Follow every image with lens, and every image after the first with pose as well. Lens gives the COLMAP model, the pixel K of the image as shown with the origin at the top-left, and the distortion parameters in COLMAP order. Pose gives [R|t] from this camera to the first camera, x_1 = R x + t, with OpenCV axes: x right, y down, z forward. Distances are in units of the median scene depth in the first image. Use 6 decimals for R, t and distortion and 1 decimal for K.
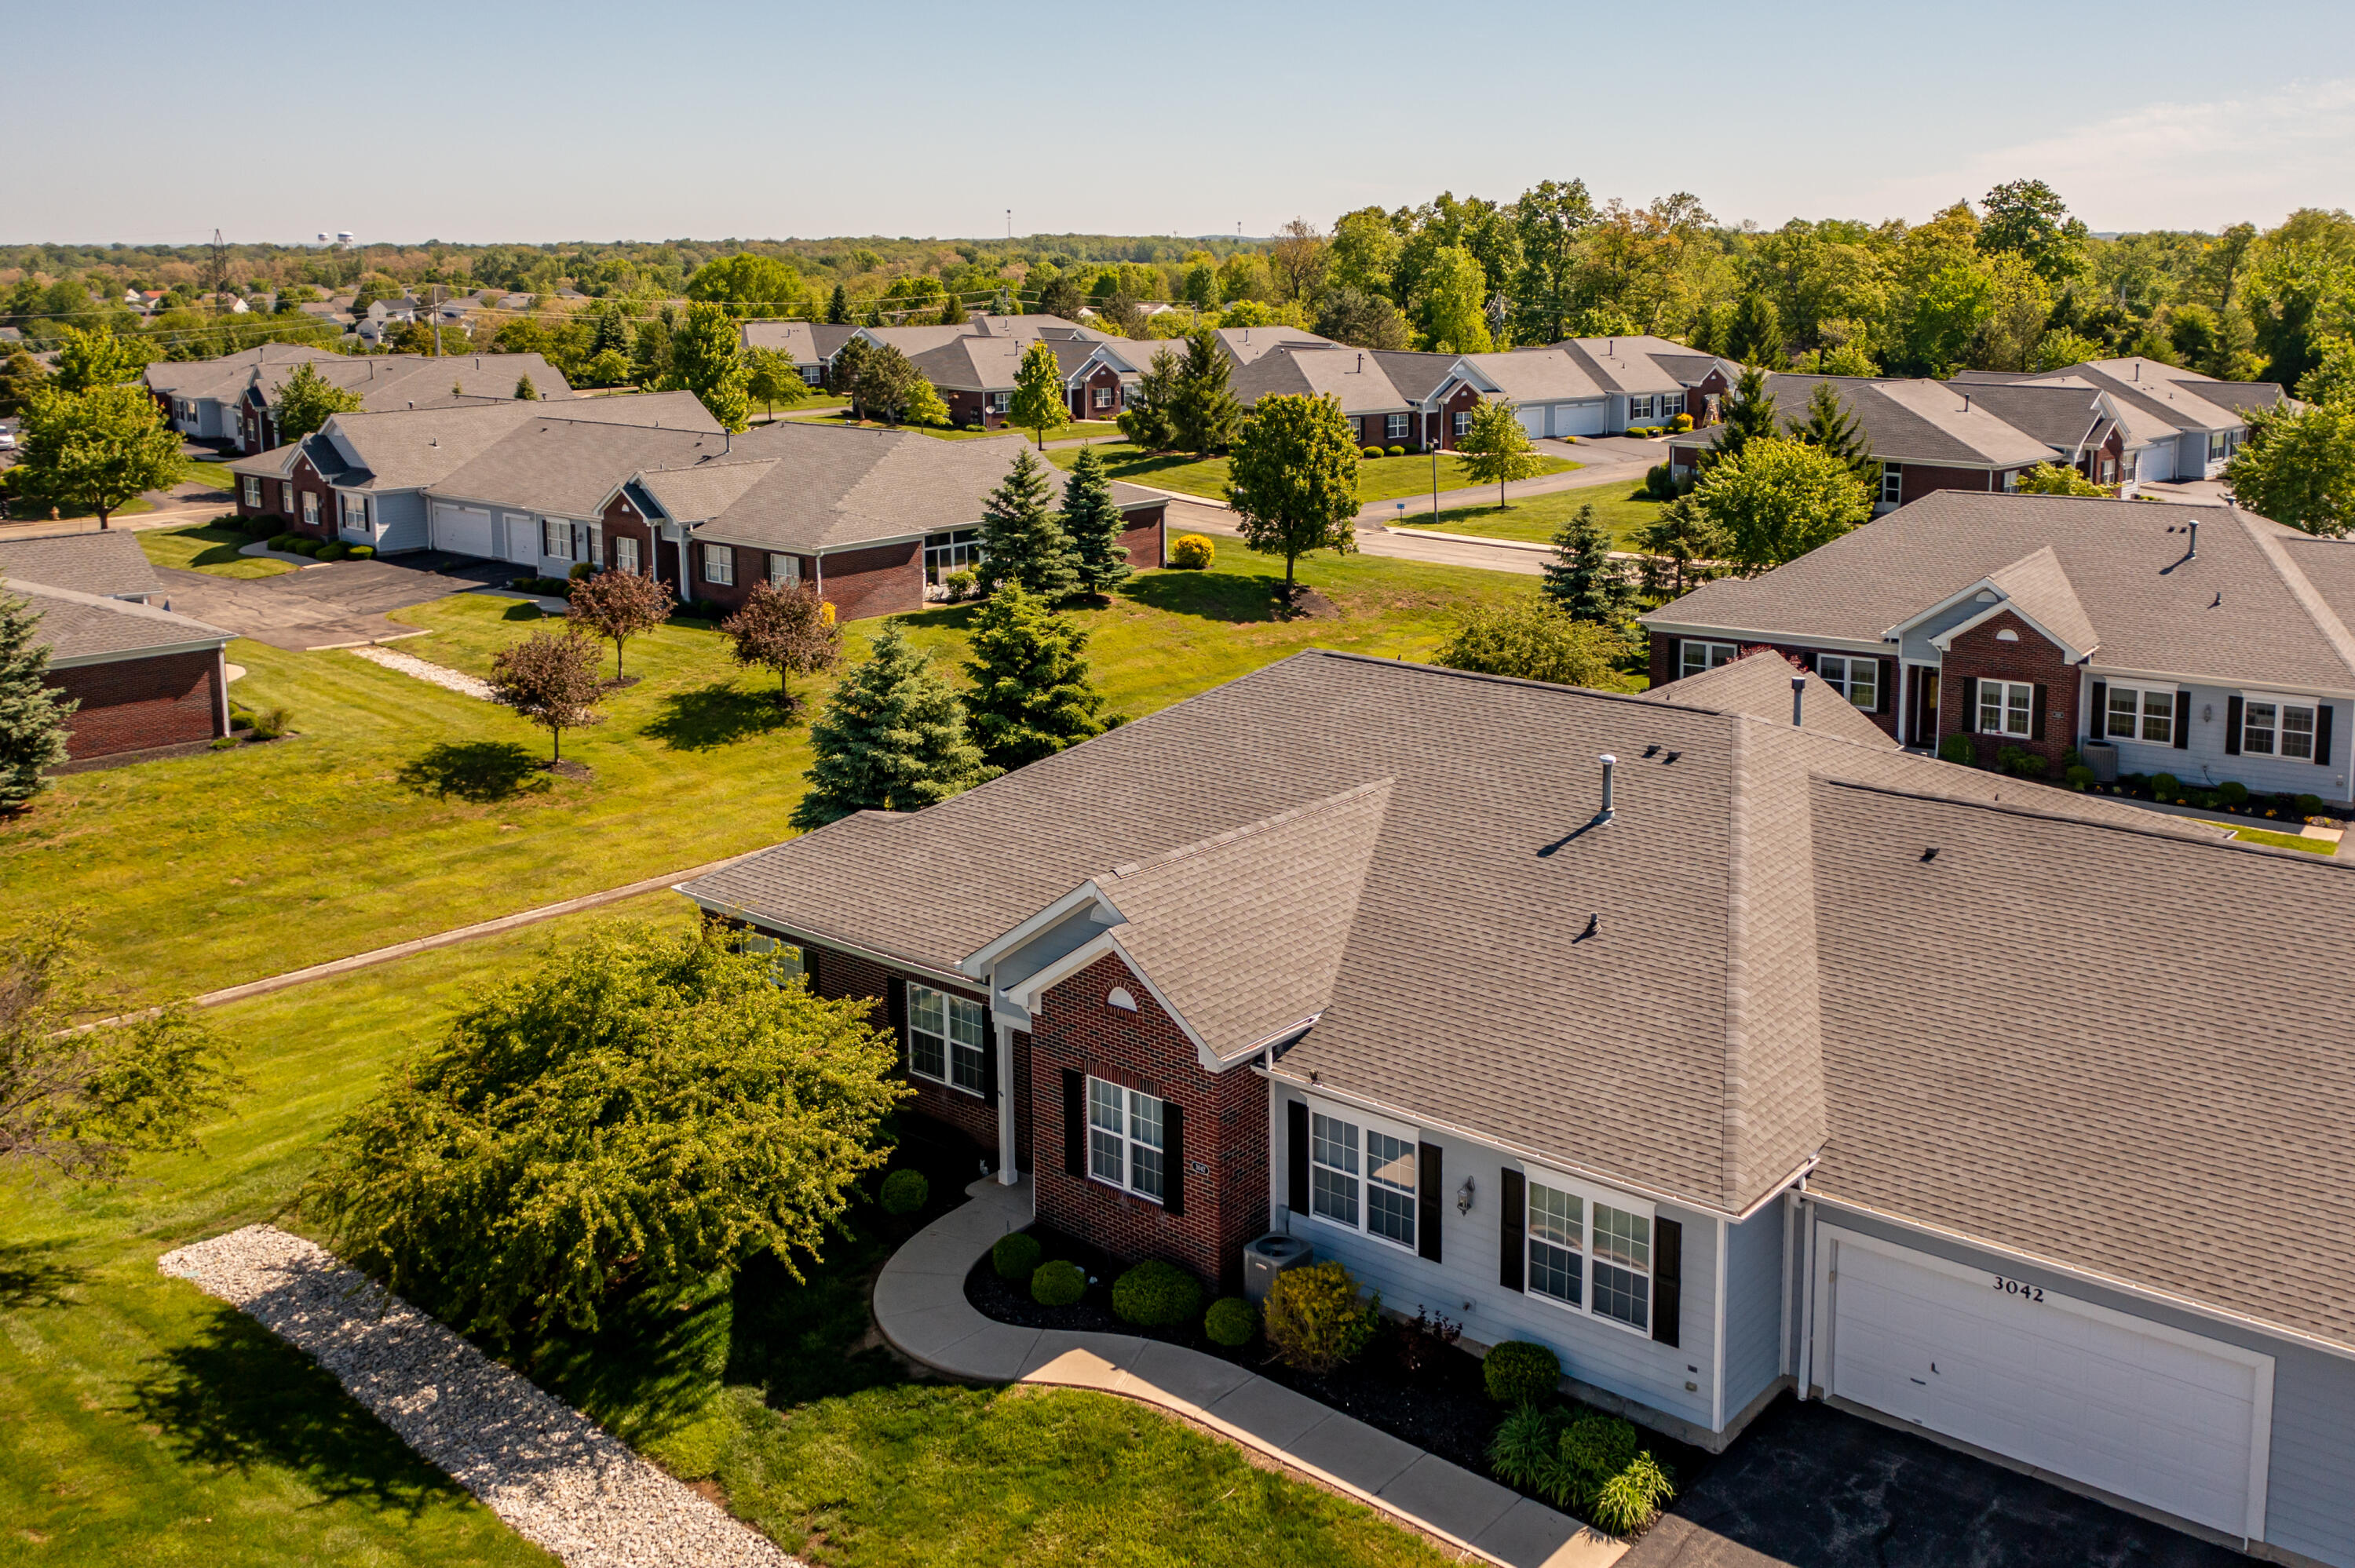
lens RADIAL K [[2109.6, 0, 1267.3], [0, 2109.6, 549.2], [0, 0, 1]] dist [-0.008456, 0.009421]
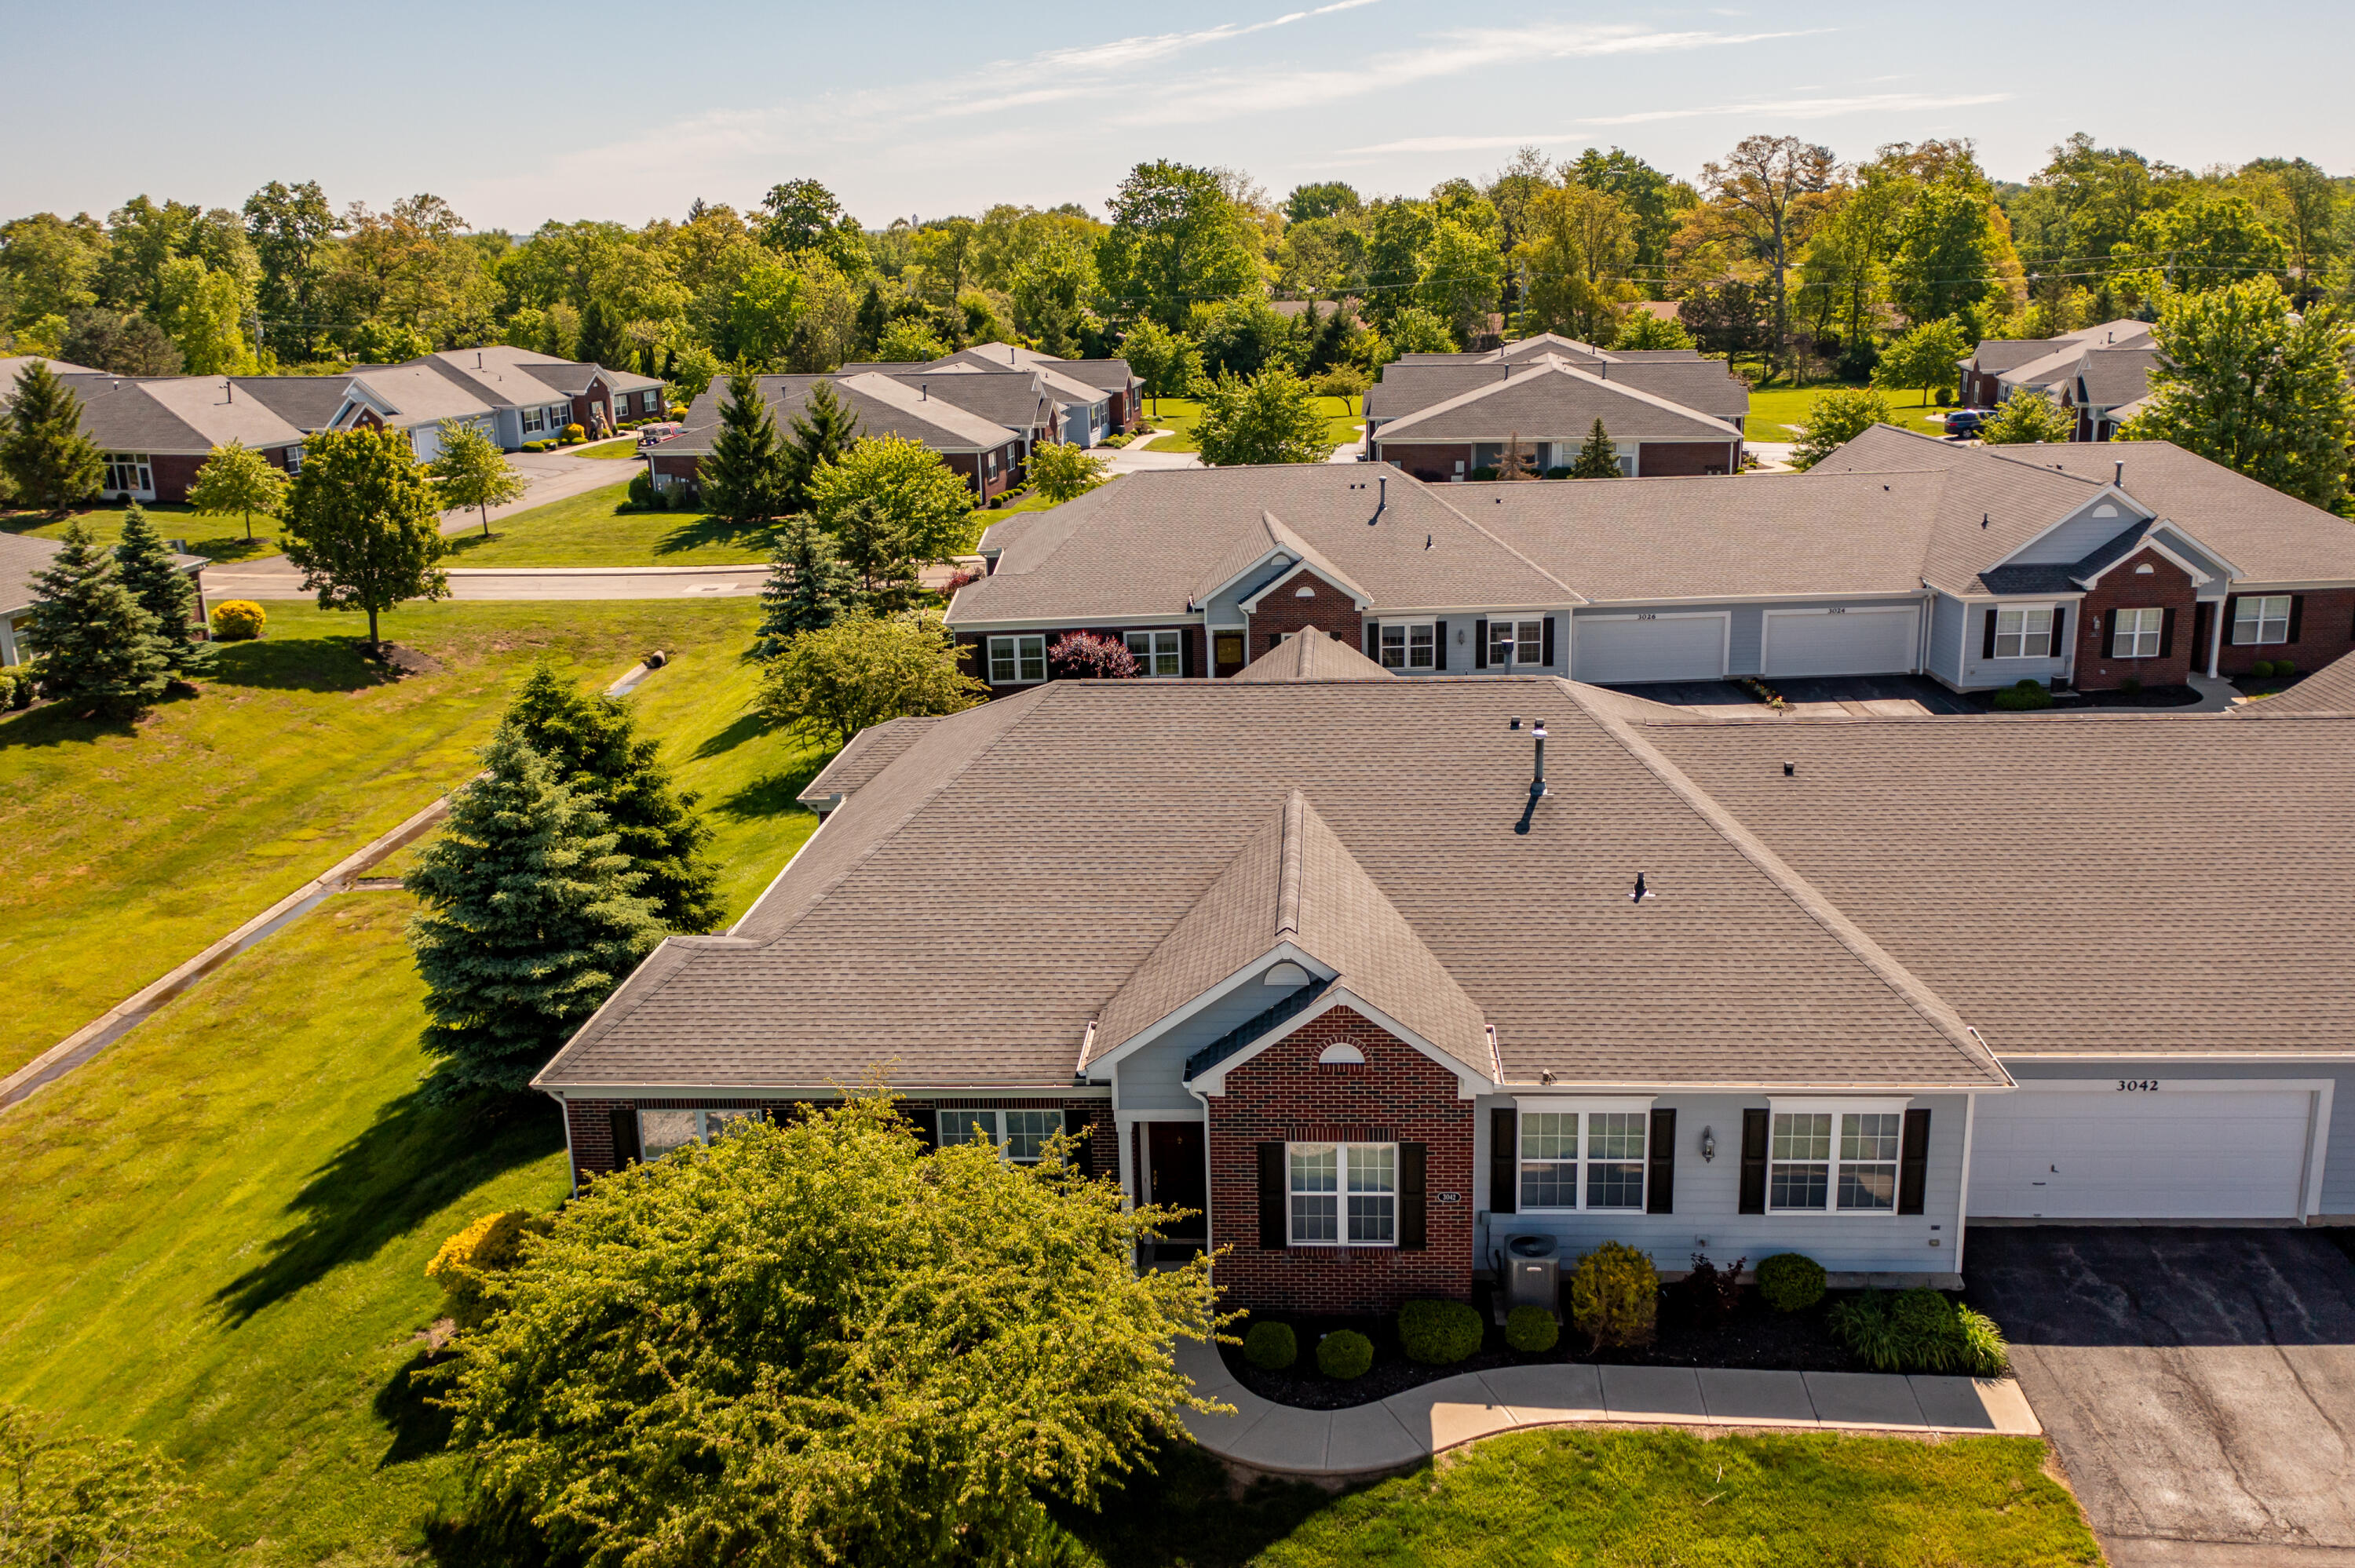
lens RADIAL K [[1994.3, 0, 1218.6], [0, 1994.3, 783.1], [0, 0, 1]] dist [-0.001283, 0.008944]
pose [[0.812655, -0.172337, 0.556679, -0.592783], [0.104560, 0.982889, 0.151643, -0.050531], [-0.573288, -0.065028, 0.816770, 0.298863]]
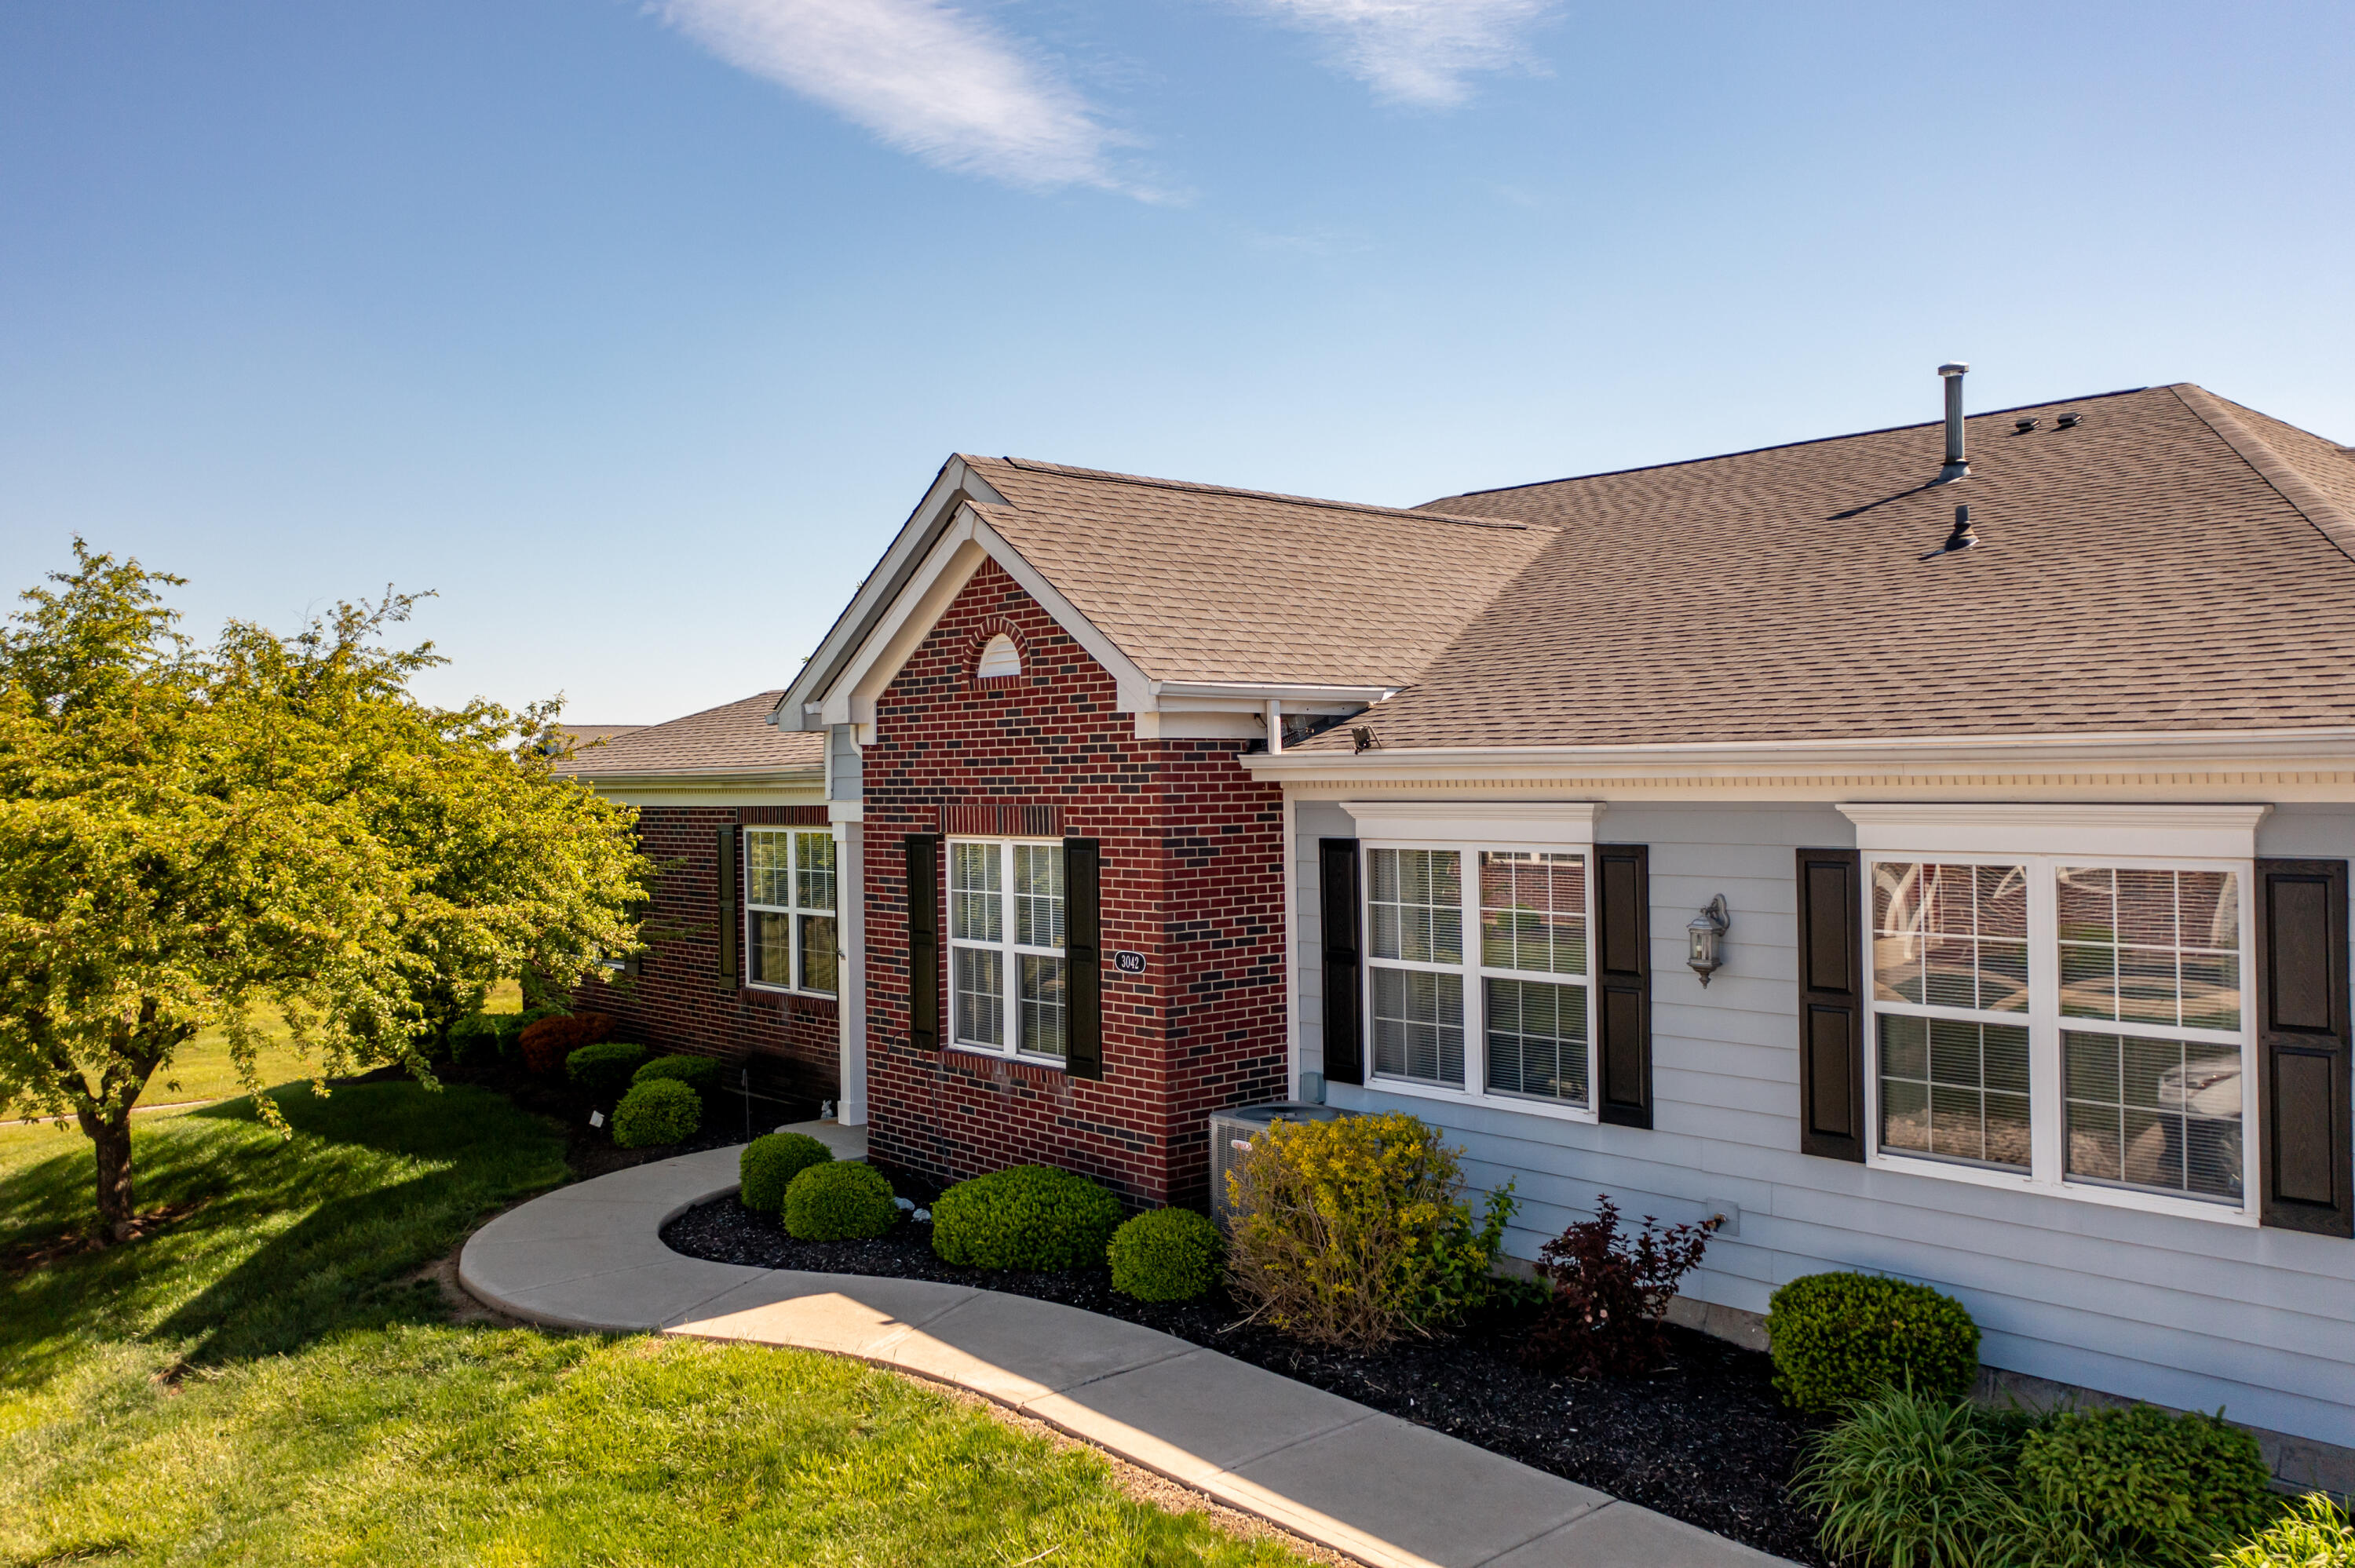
lens RADIAL K [[1871.4, 0, 1171.3], [0, 1871.4, 769.4], [0, 0, 1]] dist [-0.004240, 0.011382]
pose [[0.985380, -0.011559, -0.169980, 0.048490], [-0.013134, 0.989573, -0.143434, 0.302667], [0.169866, 0.143569, 0.974953, 0.566516]]
